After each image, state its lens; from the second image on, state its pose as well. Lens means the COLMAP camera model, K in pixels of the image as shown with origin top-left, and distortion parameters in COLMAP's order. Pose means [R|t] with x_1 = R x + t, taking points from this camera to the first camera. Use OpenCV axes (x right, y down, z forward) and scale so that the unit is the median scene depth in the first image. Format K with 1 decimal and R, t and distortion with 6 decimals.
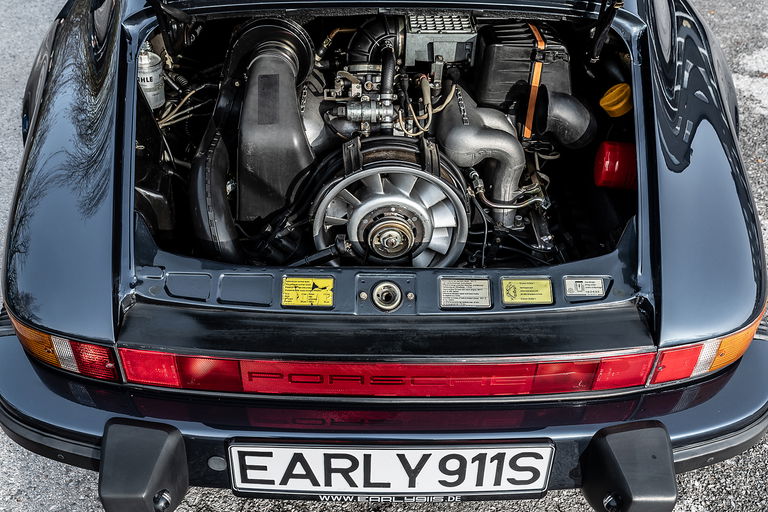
lens RADIAL K [[767.2, 0, 383.1], [0, 767.2, 255.4], [0, 0, 1]] dist [0.012904, 0.000000]
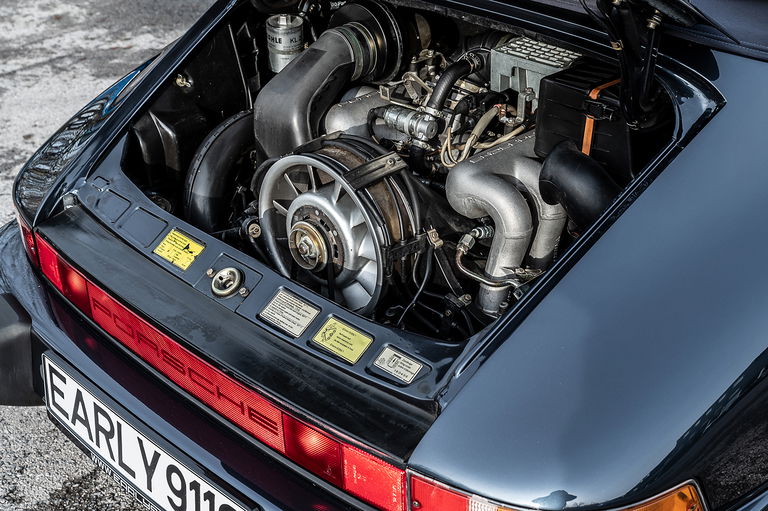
lens RADIAL K [[1106.7, 0, 387.3], [0, 1106.7, 256.0], [0, 0, 1]] dist [0.023989, 0.000000]
pose [[0.692982, 0.325598, -0.643244, 0.949735], [-0.426630, 0.904424, -0.001817, -0.051271], [0.581174, 0.275686, 0.765659, 0.120274]]
